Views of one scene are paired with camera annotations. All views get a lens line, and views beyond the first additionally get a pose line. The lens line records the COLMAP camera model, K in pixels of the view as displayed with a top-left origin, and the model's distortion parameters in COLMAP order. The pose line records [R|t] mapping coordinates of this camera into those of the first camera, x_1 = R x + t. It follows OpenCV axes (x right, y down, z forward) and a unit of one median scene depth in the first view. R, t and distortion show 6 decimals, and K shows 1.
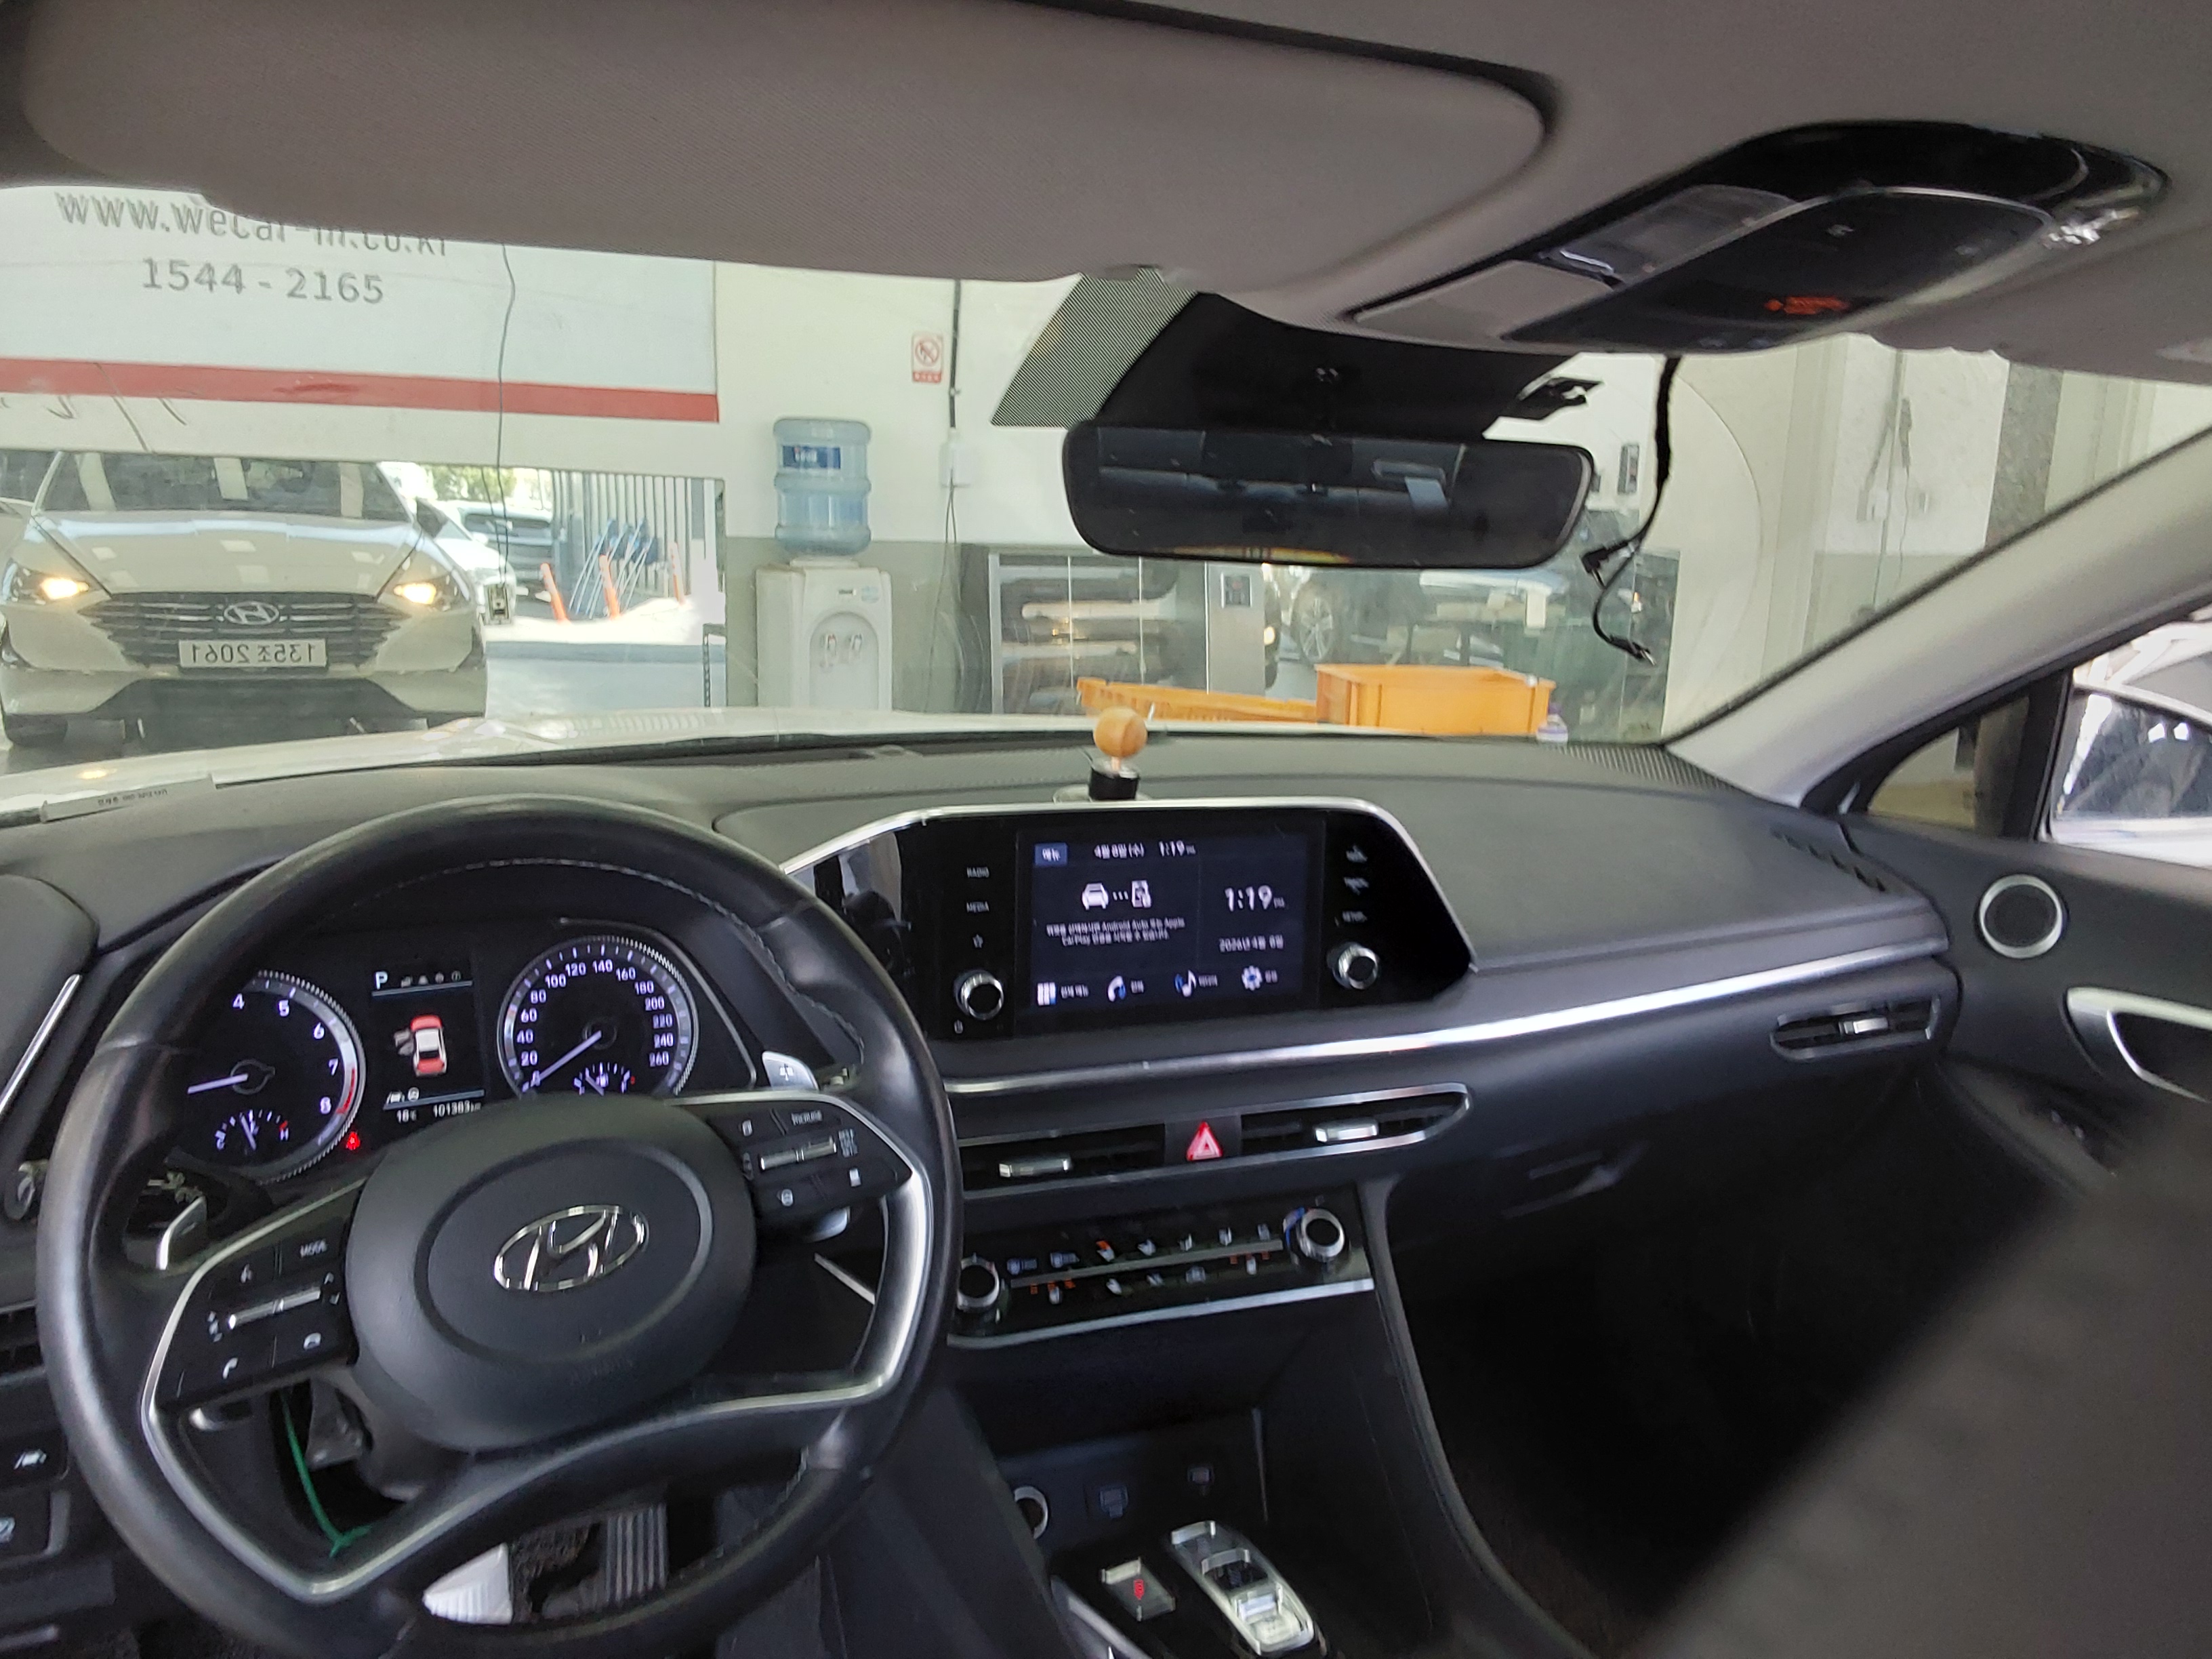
lens RADIAL K [[1792.3, 0, 1118.1], [0, 1792.3, 841.2], [0, 0, 1]] dist [0.136671, -0.213735]
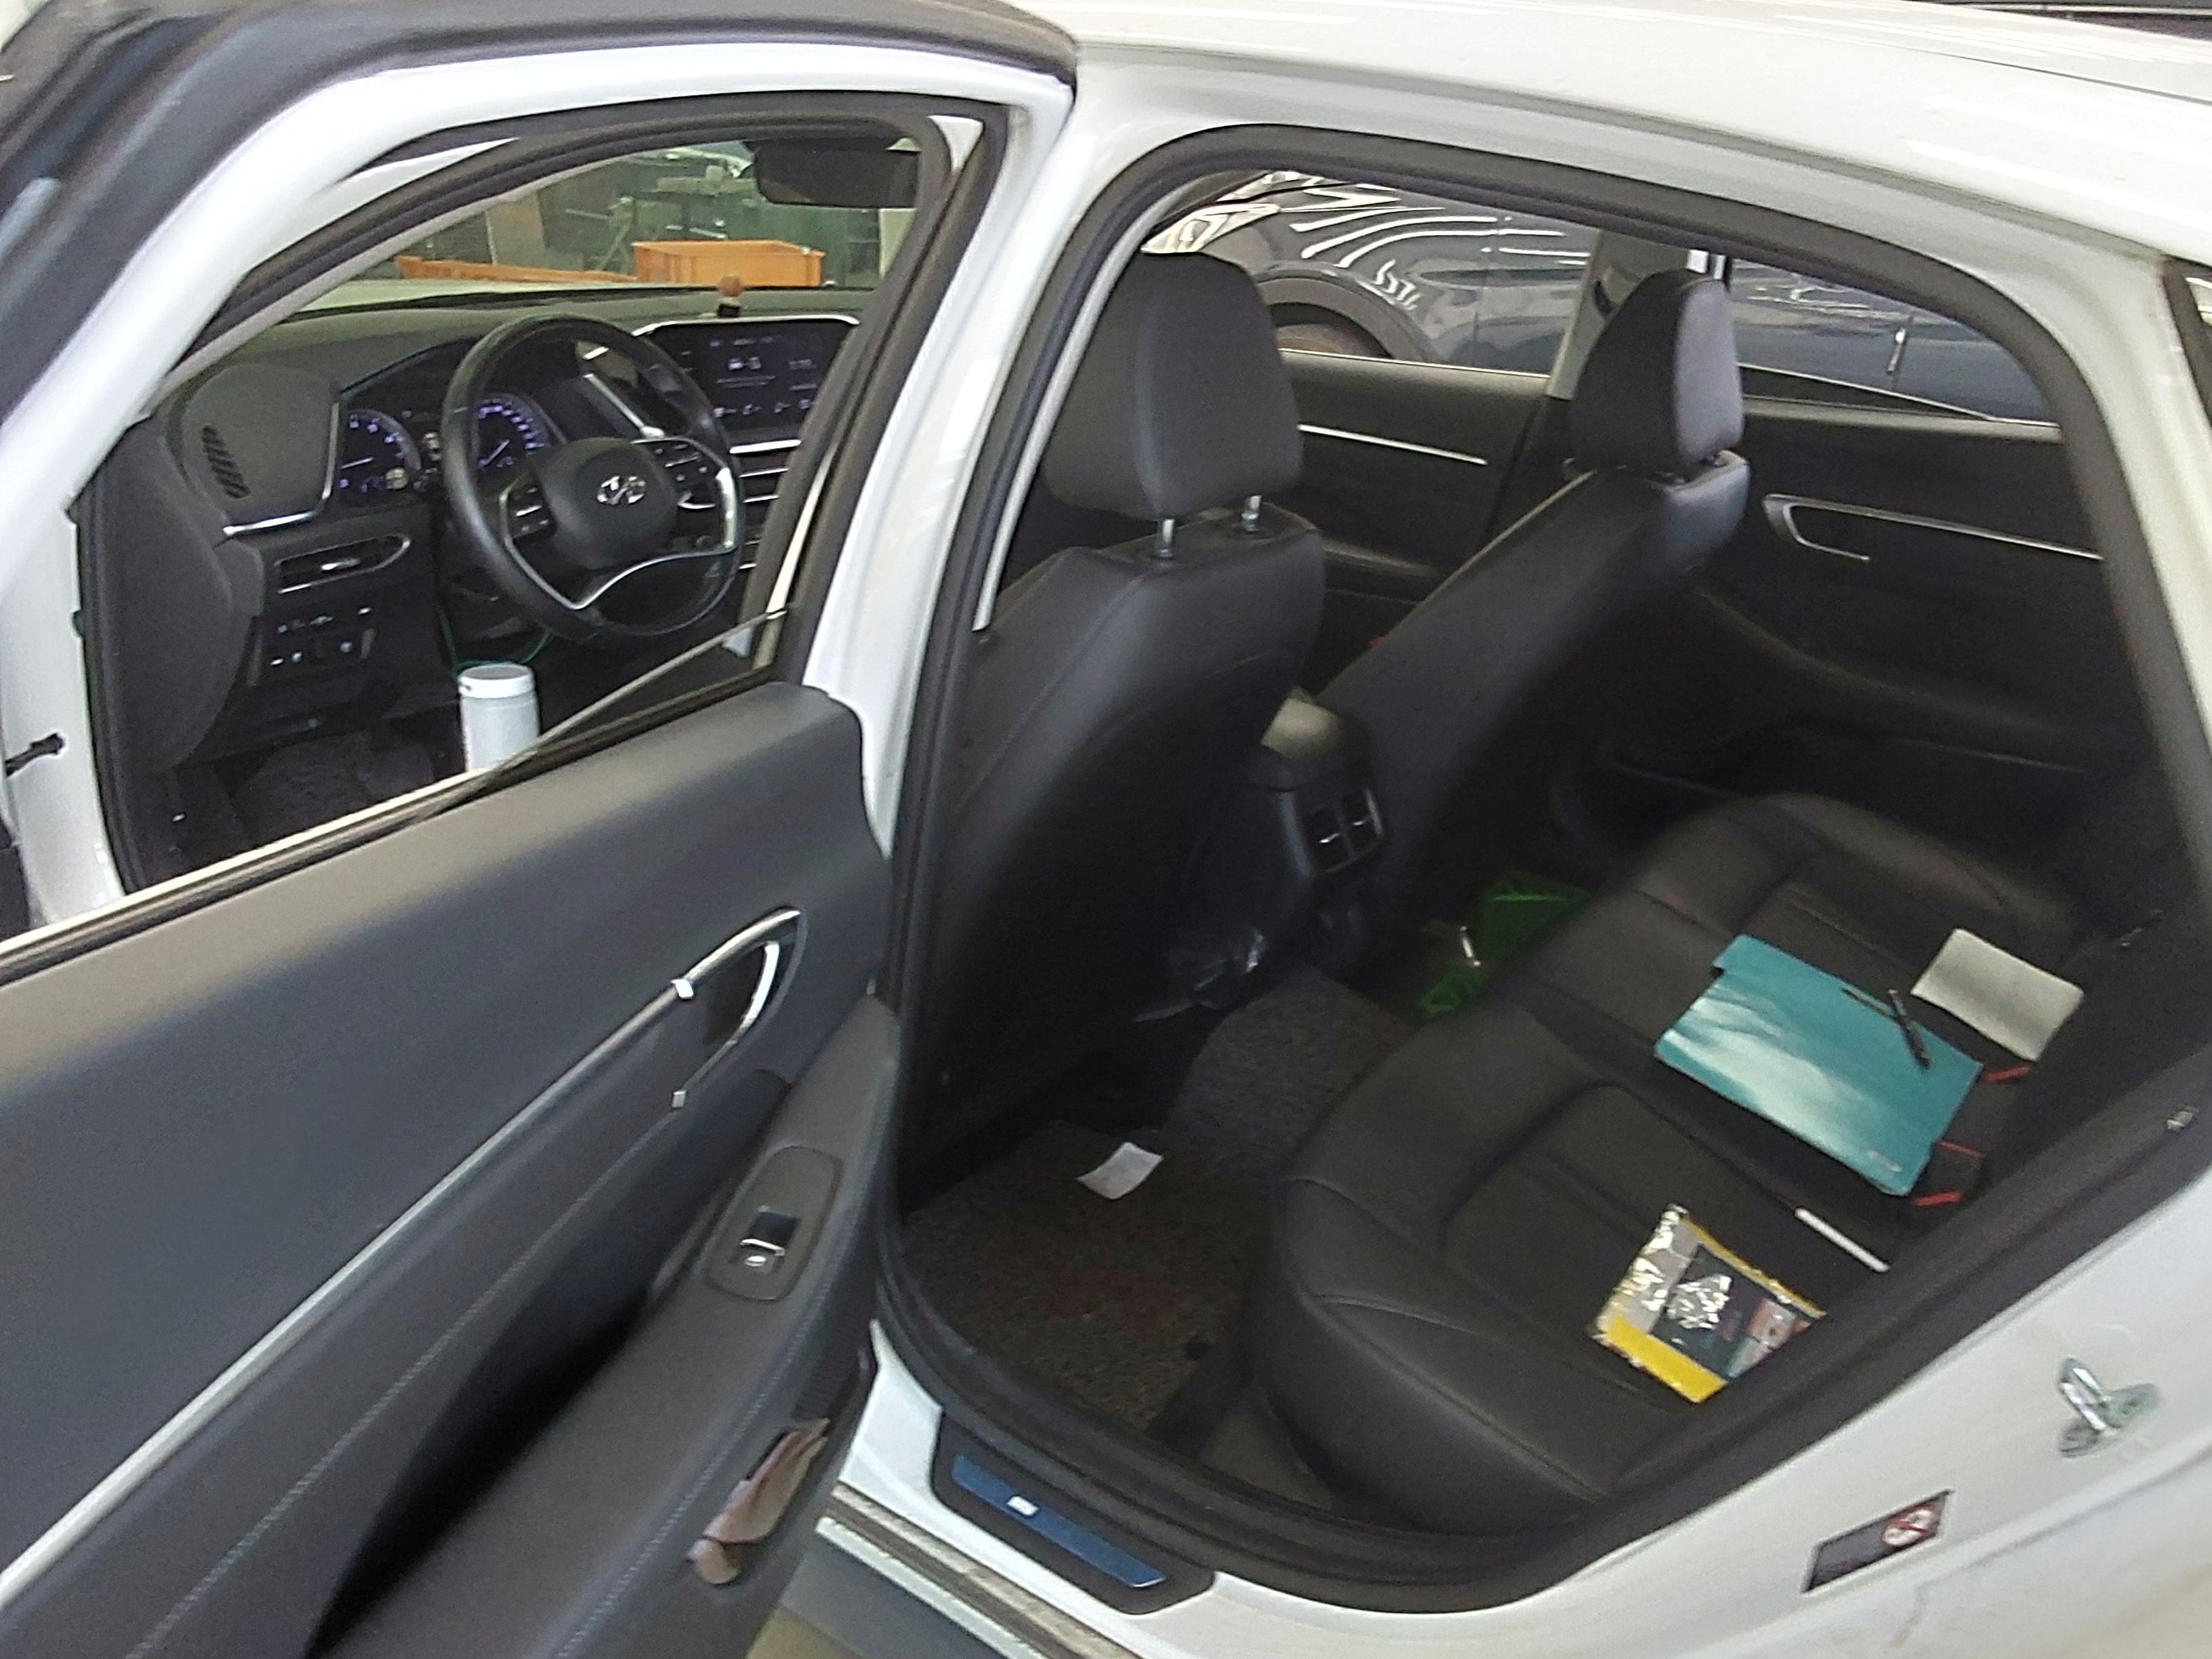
lens RADIAL K [[1792.3, 0, 1118.1], [0, 1792.3, 841.2], [0, 0, 1]] dist [0.136671, -0.213735]
pose [[0.906063, -0.149789, 0.395744, -0.511190], [0.058100, 0.970430, 0.234287, 0.096640], [-0.419136, -0.189286, 0.887973, -1.149010]]
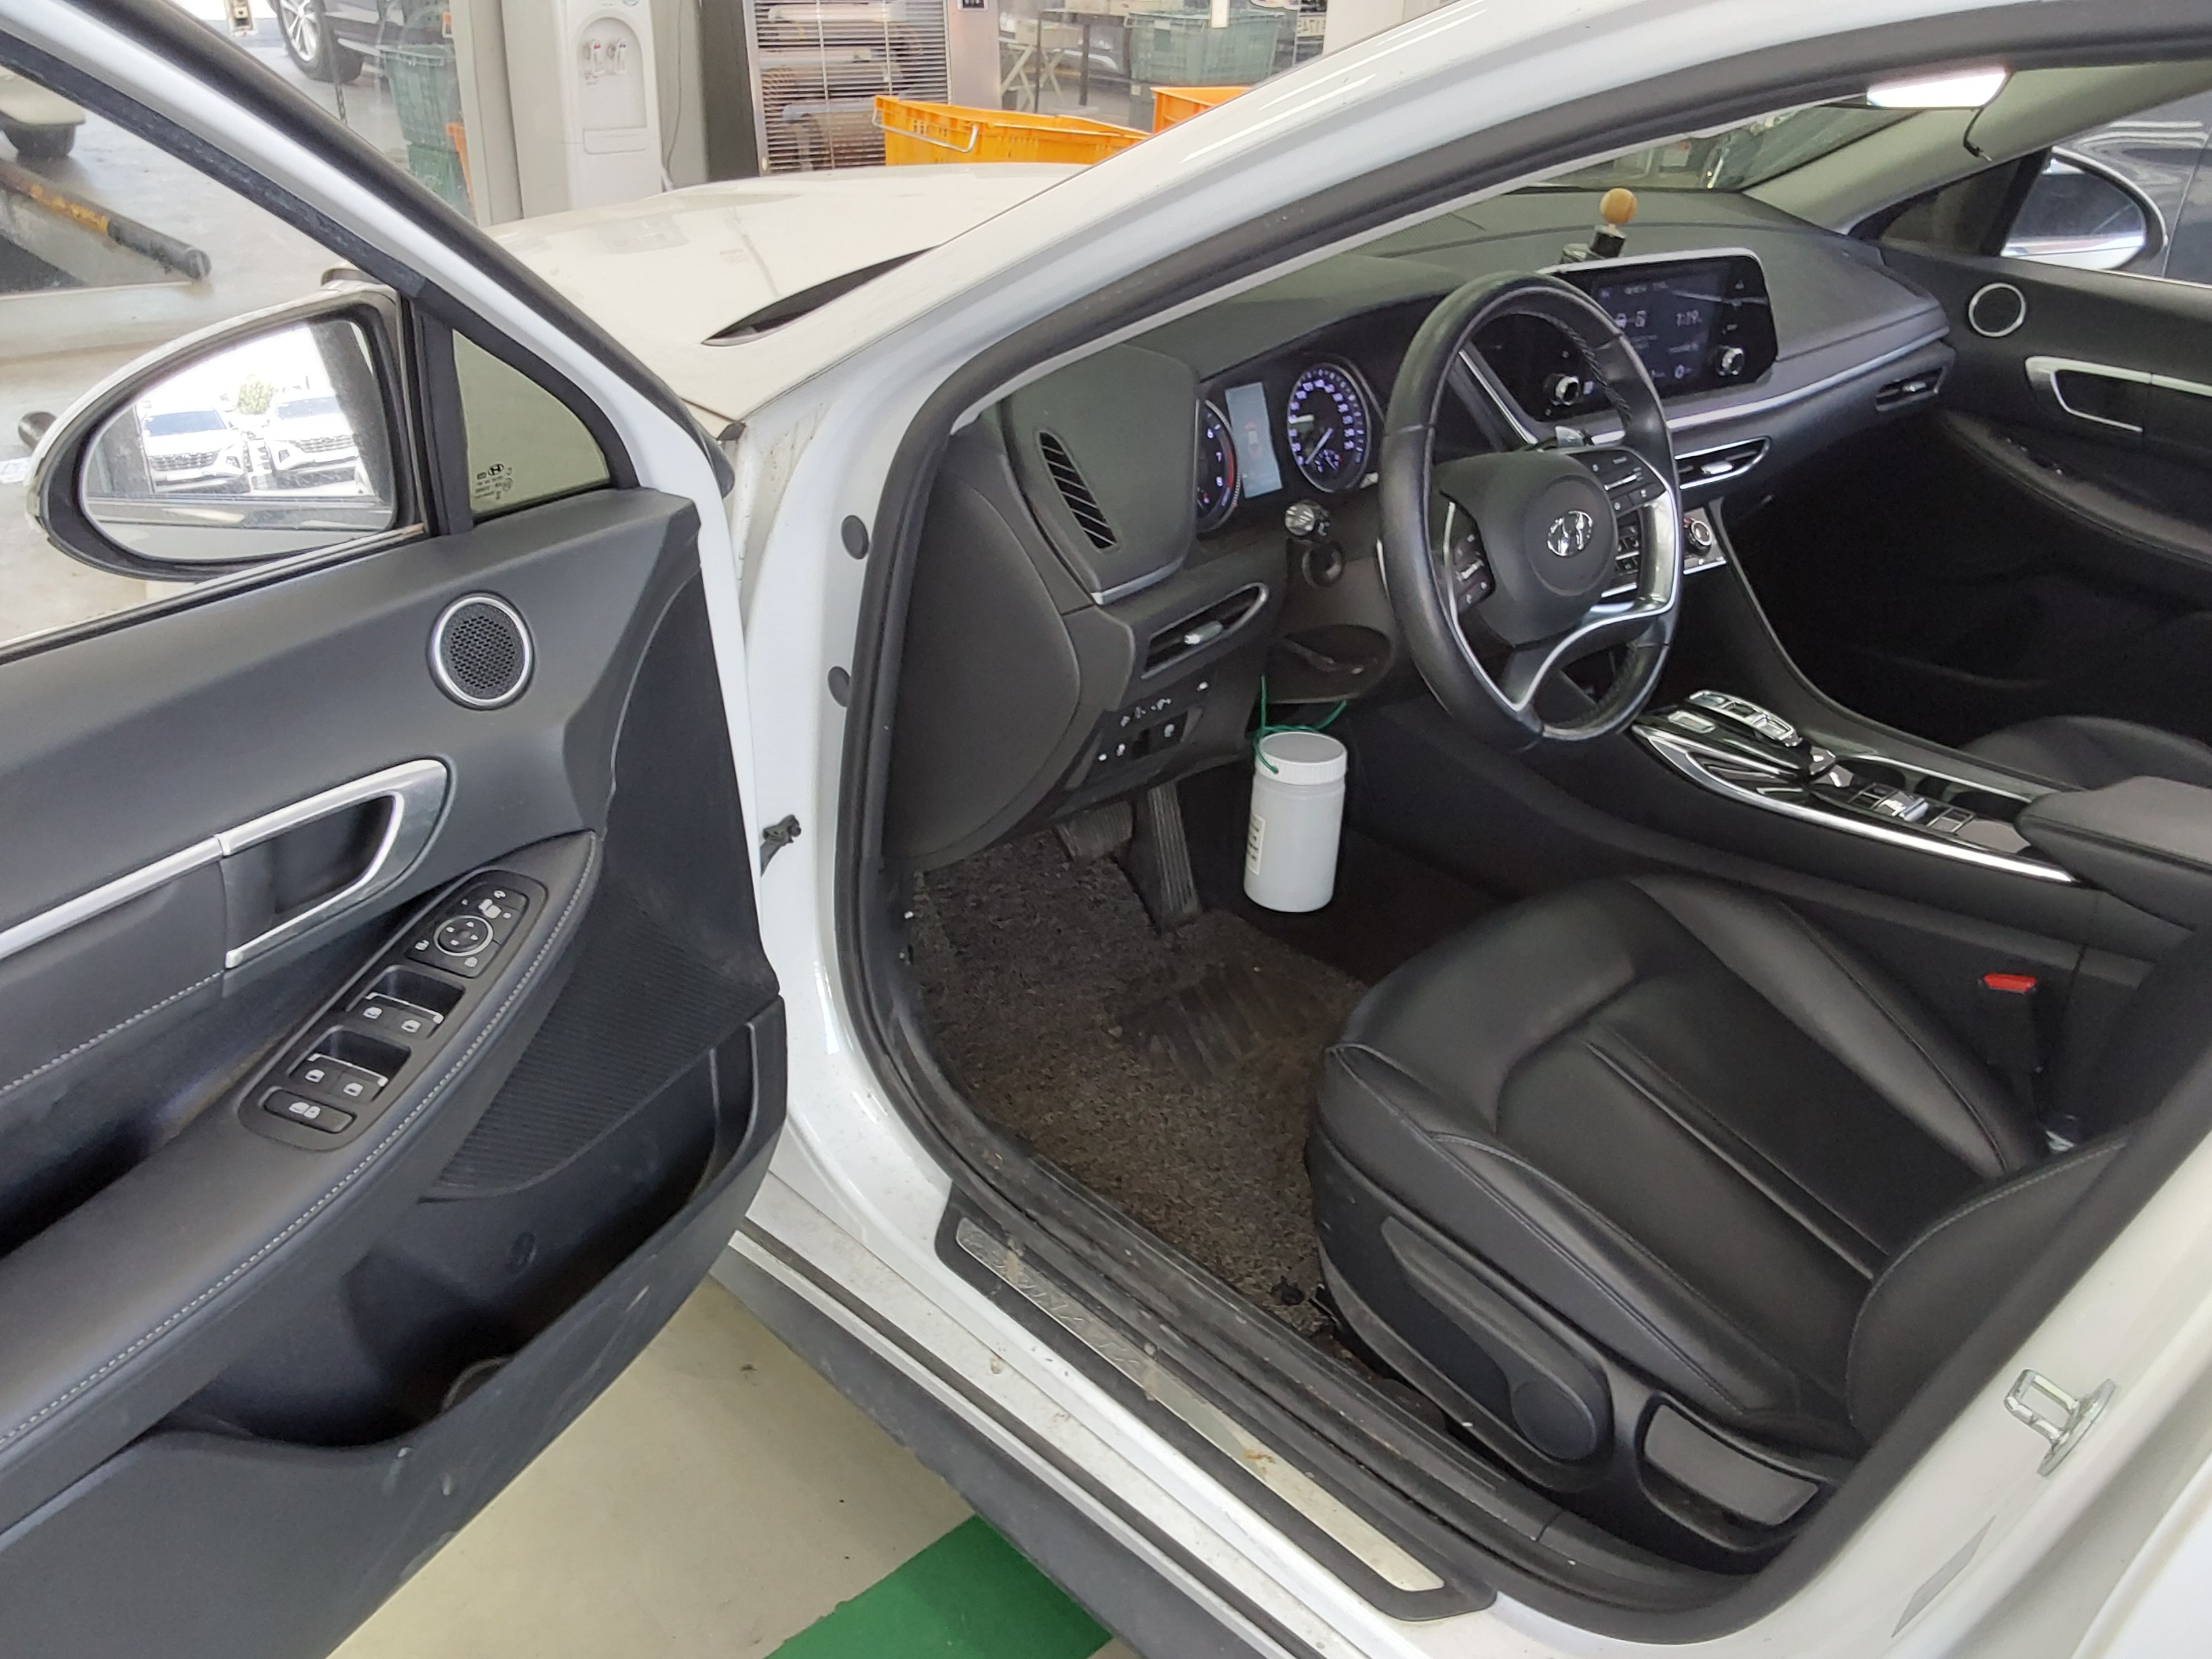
lens RADIAL K [[1735.6, 0, 1087.2], [0, 1735.6, 872.7], [0, 0, 1]] dist [0.127242, -0.191537]
pose [[0.965146, -0.109304, 0.237794, -0.826649], [0.023448, 0.941070, 0.337399, -0.043572], [-0.260659, -0.320064, 0.910833, -0.399876]]
